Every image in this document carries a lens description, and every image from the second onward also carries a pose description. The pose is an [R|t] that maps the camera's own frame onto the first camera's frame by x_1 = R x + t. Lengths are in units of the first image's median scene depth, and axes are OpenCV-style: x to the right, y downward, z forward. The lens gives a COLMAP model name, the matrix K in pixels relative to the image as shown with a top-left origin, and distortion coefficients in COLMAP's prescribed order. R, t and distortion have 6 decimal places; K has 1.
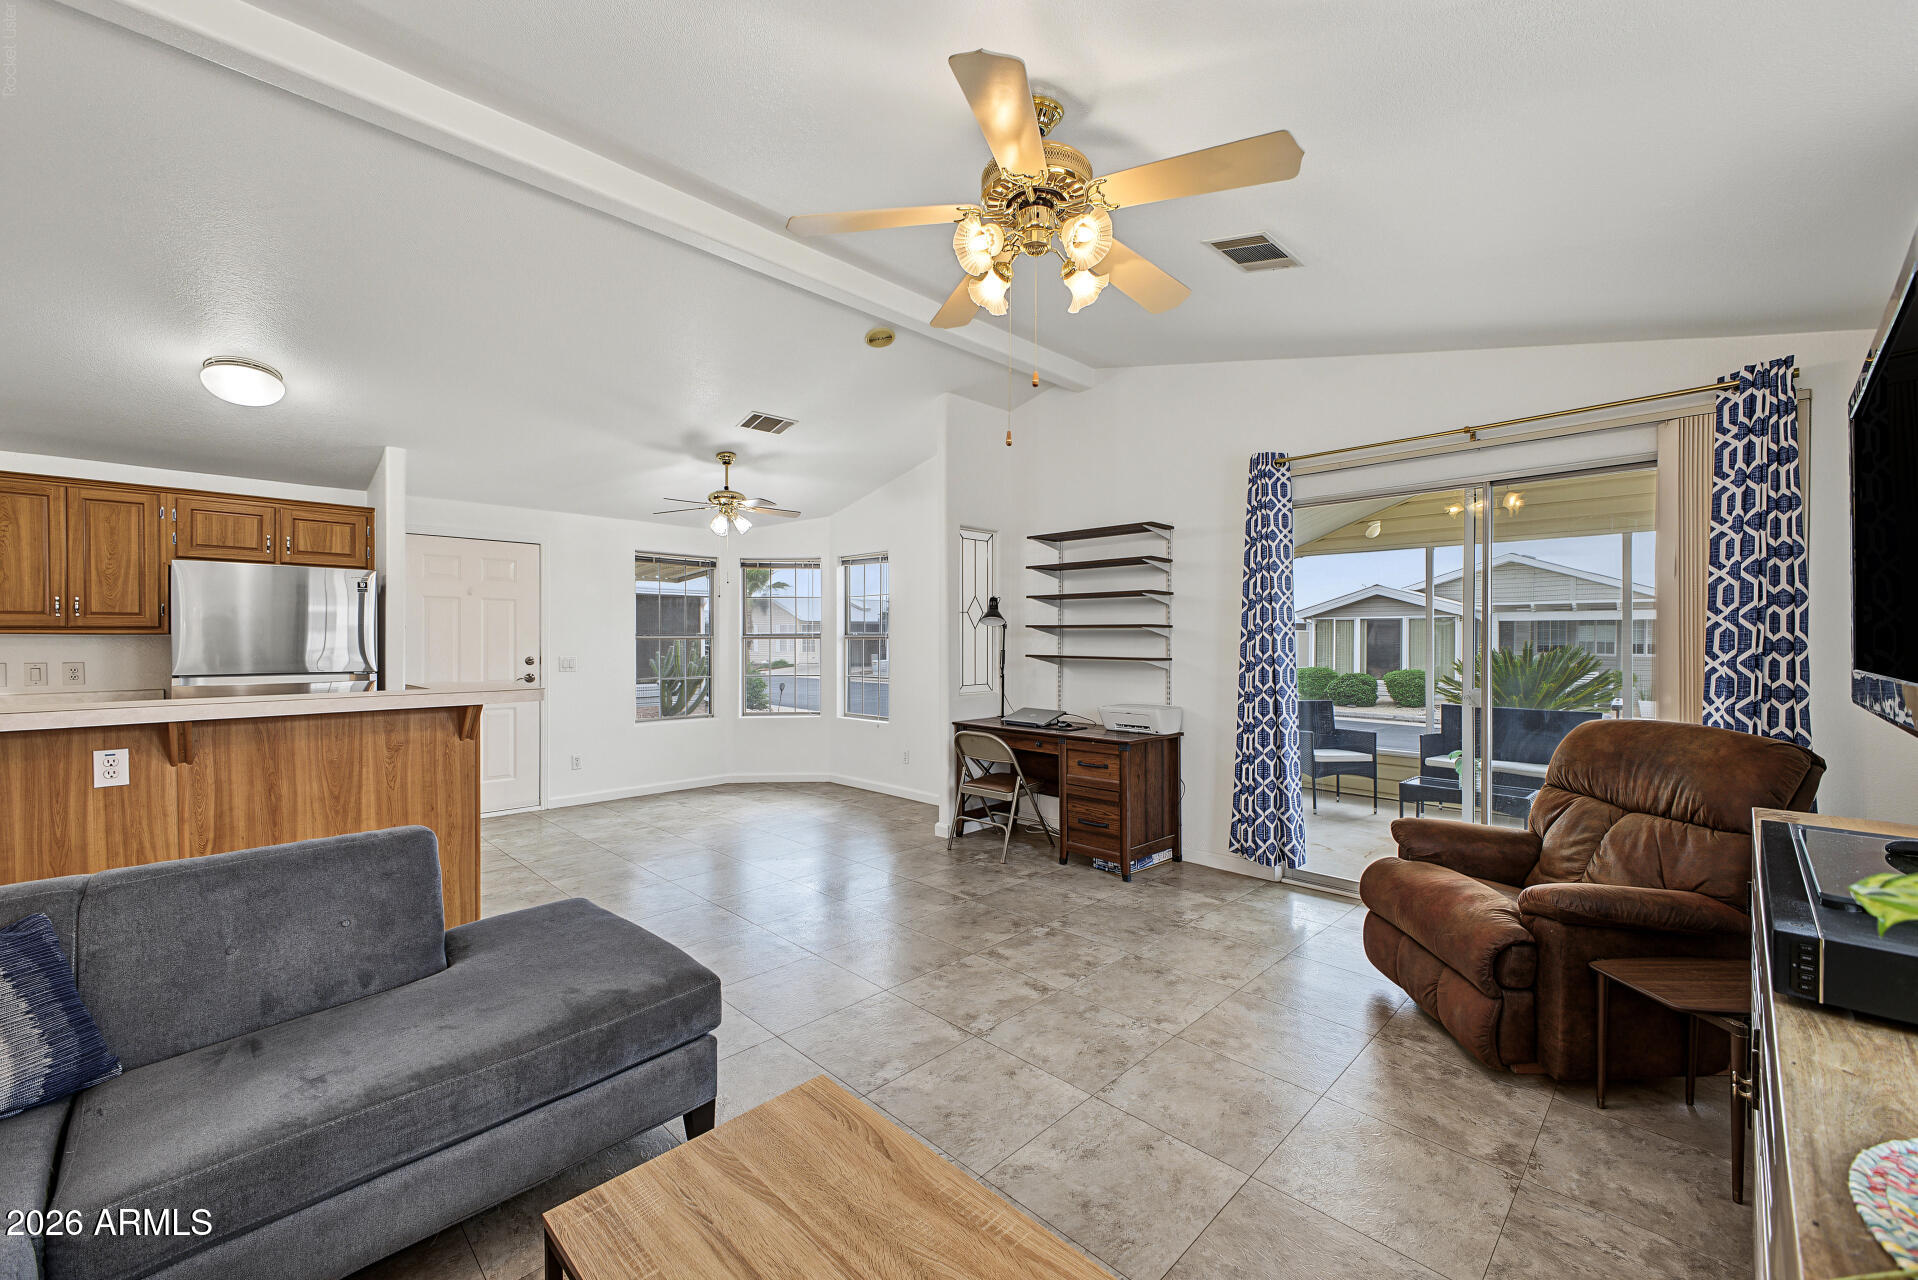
lens RADIAL K [[771.6, 0, 951.4], [0, 771.6, 650.7], [0, 0, 1]] dist [0.000260, 0.000091]
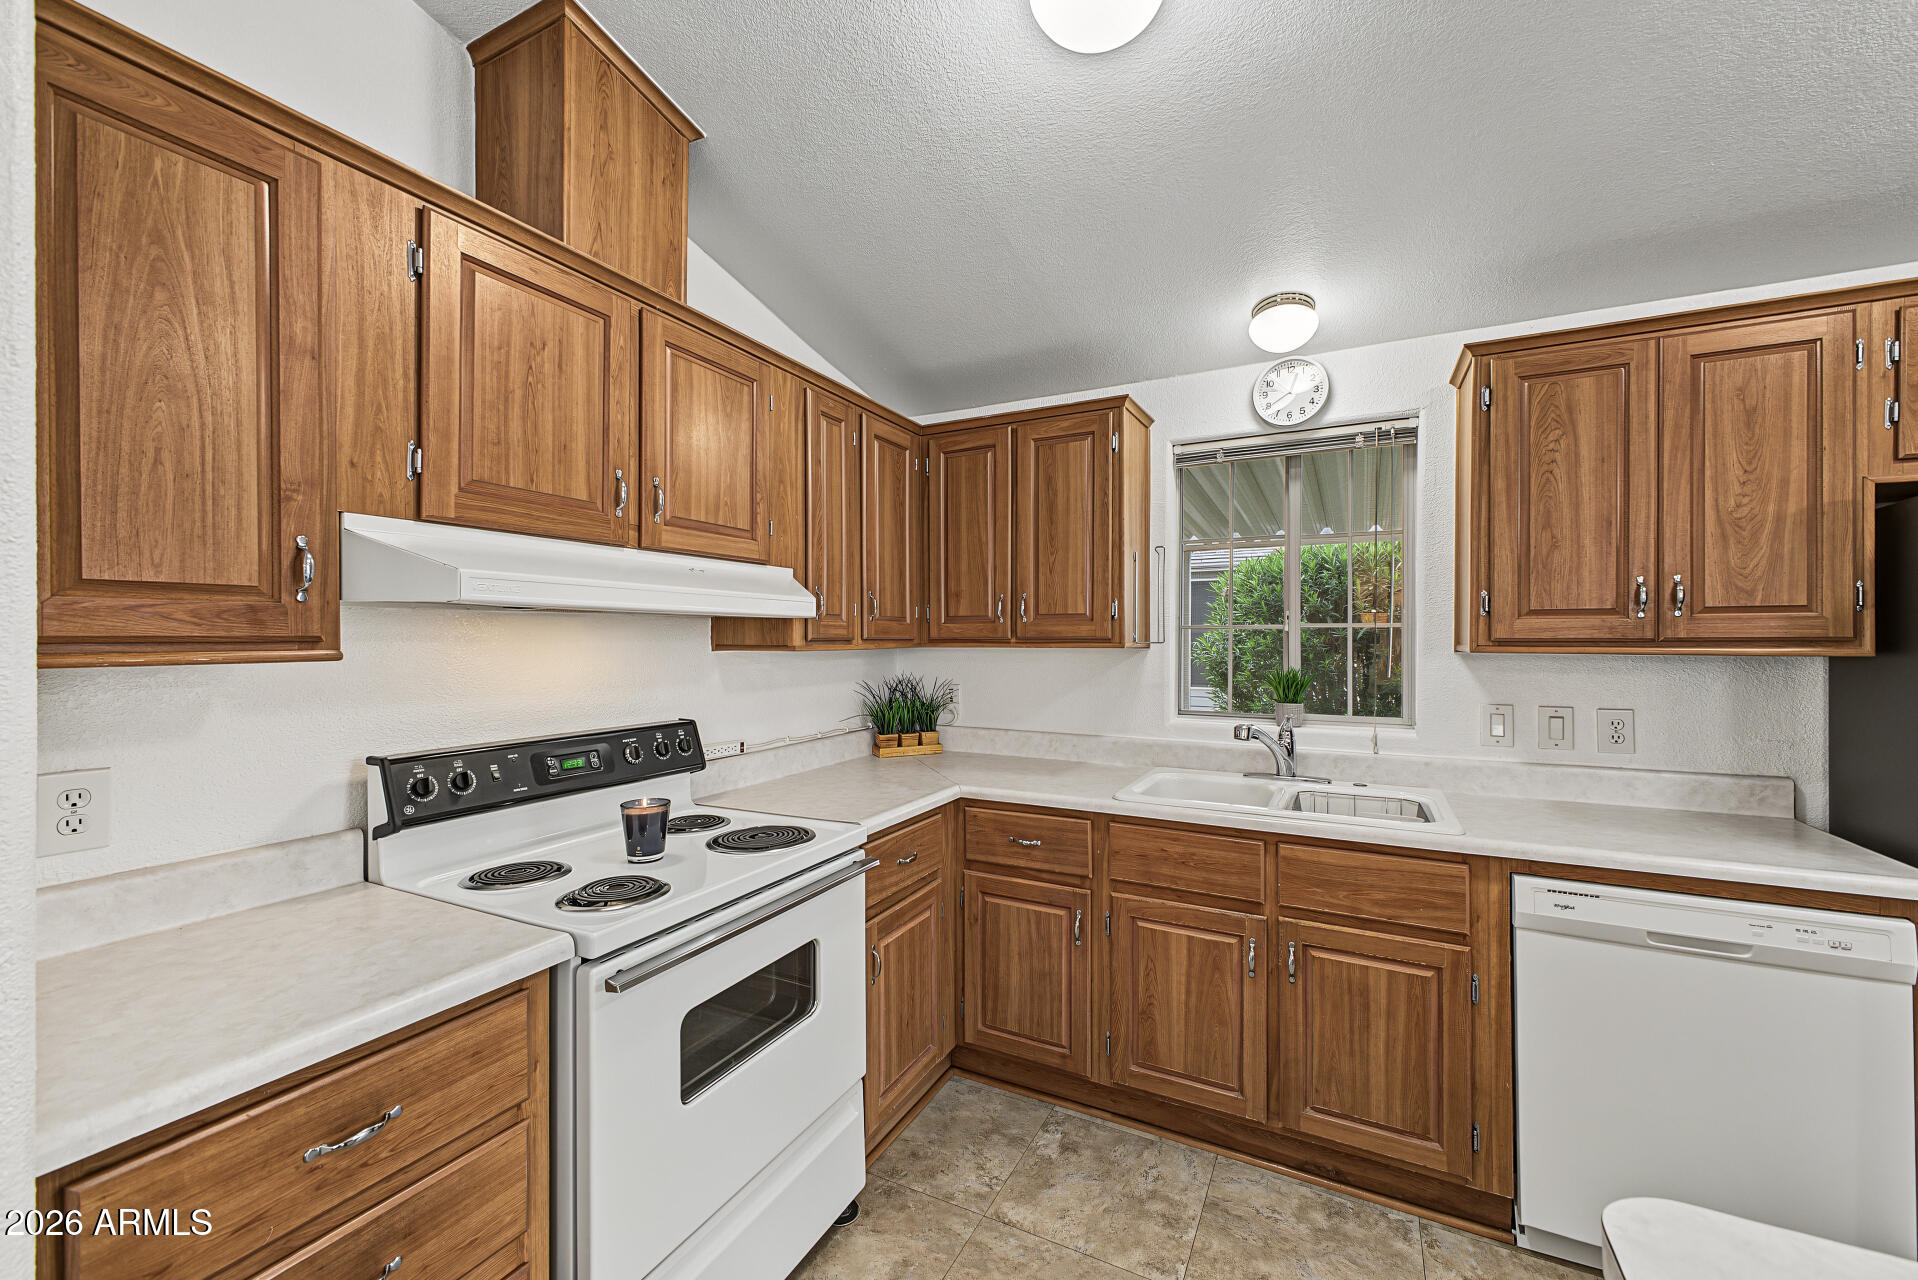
lens RADIAL K [[771.6, 0, 957.0], [0, 771.6, 639.2], [0, 0, 1]] dist [0.000260, 0.000091]
pose [[0.312110, 0.002094, -0.950044, -0.826090], [-0.006408, 0.999979, 0.000099, -0.028453], [0.950024, 0.006057, 0.312117, 0.449592]]
